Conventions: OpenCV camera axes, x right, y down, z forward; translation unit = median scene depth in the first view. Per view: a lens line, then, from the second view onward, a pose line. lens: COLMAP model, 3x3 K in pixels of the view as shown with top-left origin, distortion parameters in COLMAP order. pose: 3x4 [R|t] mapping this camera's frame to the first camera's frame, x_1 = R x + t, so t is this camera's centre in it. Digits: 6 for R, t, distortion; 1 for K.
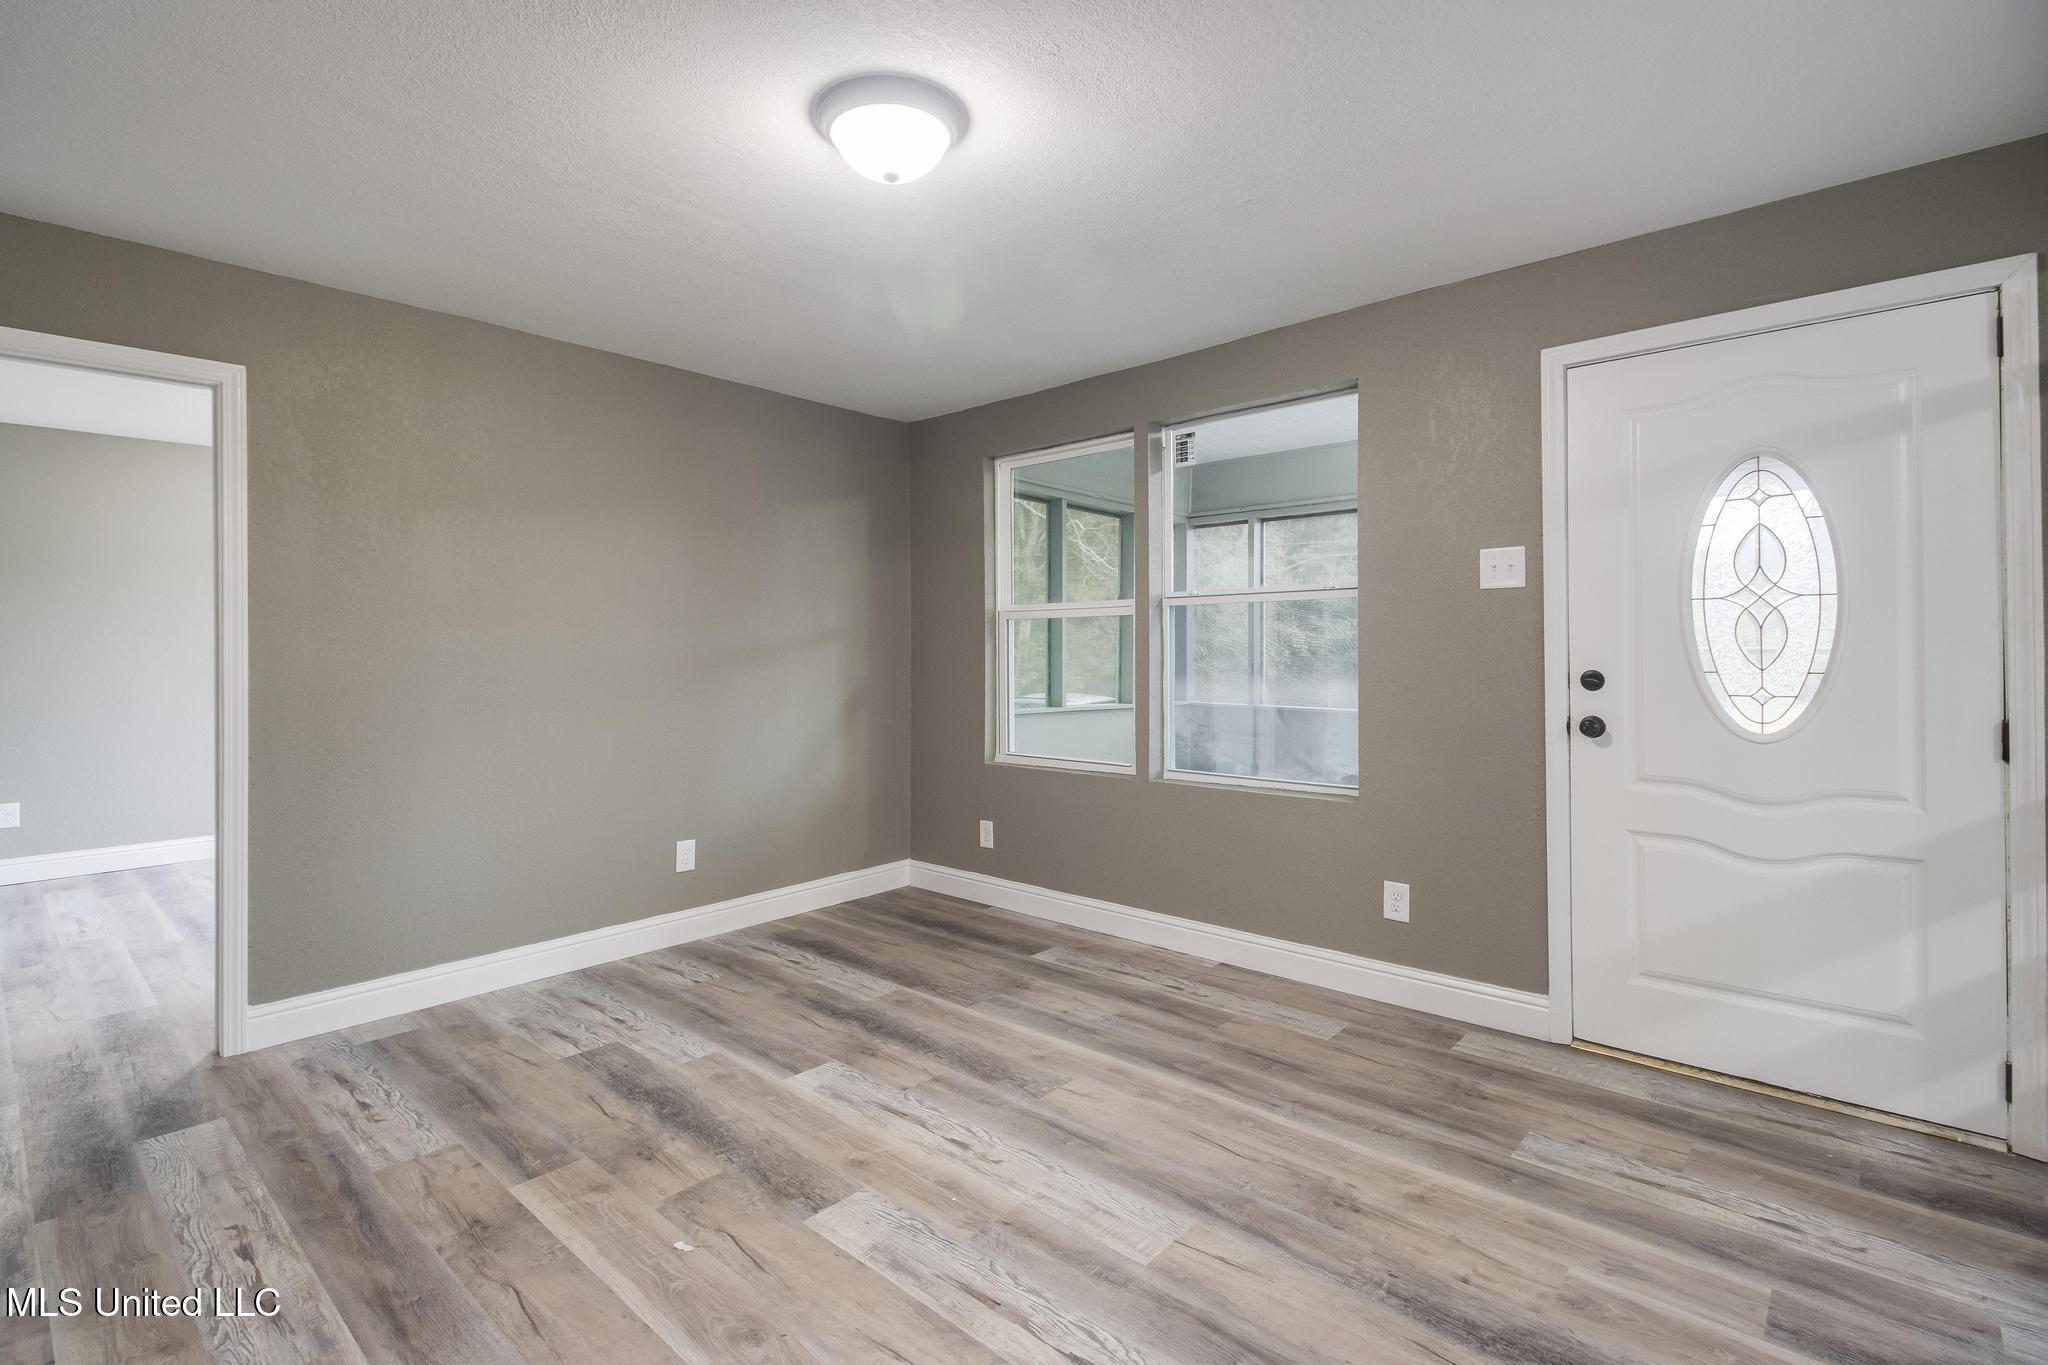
lens RADIAL K [[953.2, 0, 1024.0], [0, 953.2, 682.5], [0, 0, 1]] dist [-0.031130, 0.000112]
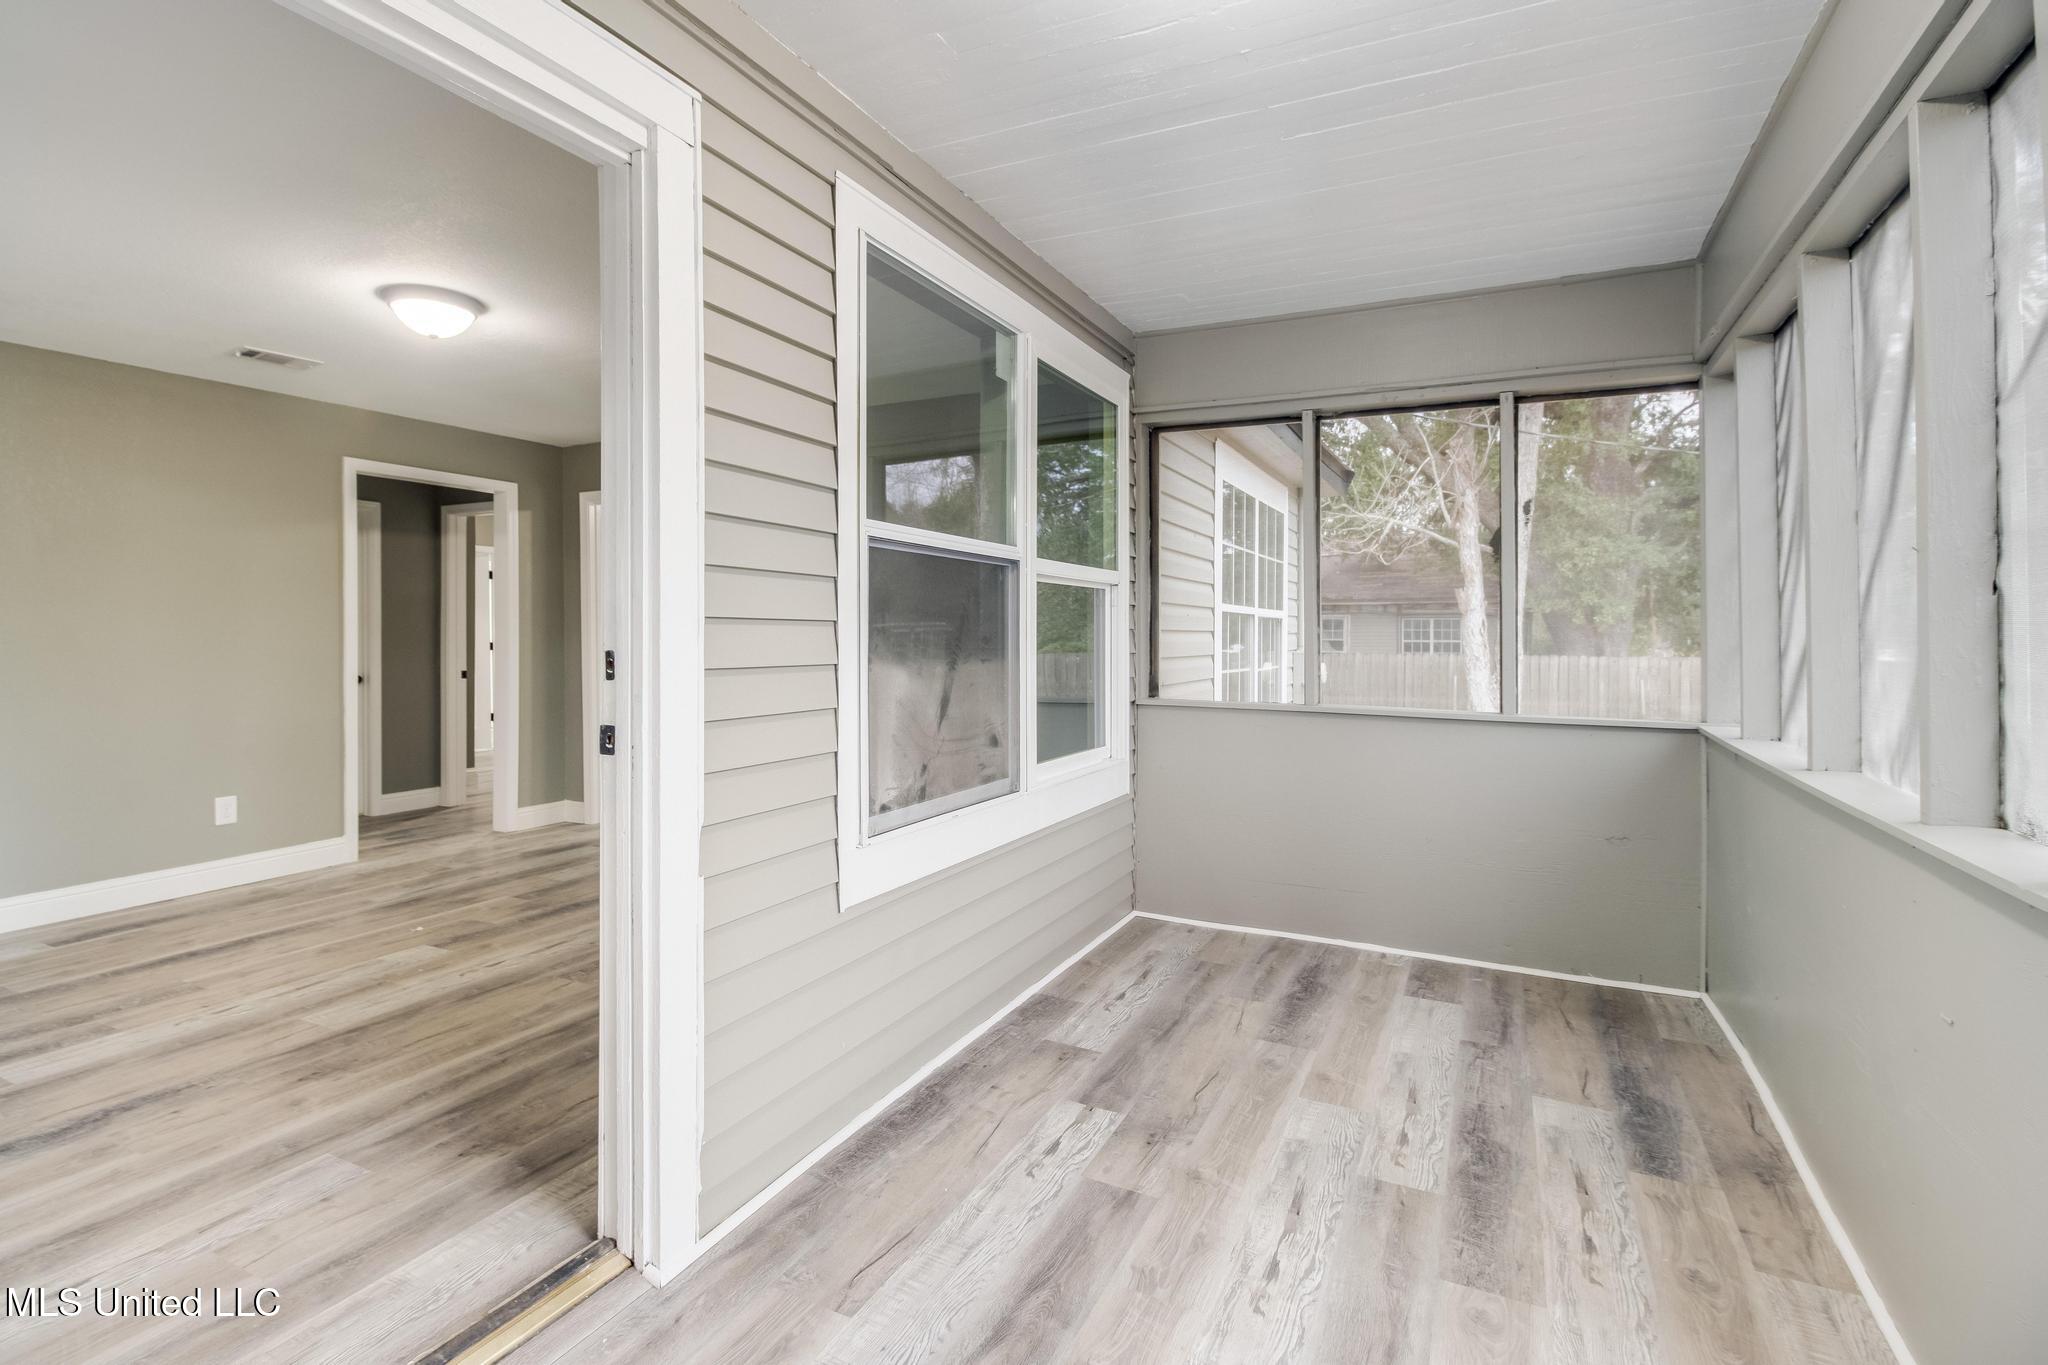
lens RADIAL K [[1002.9, 0, 1024.1], [0, 1002.9, 634.3], [0, 0, 1]] dist [0.001414, -0.018411]
pose [[0.283709, 0.000056, -0.958910, 1.567272], [-0.053337, 0.998453, -0.015723, -0.030678], [0.957426, 0.055606, 0.283273, 1.274999]]
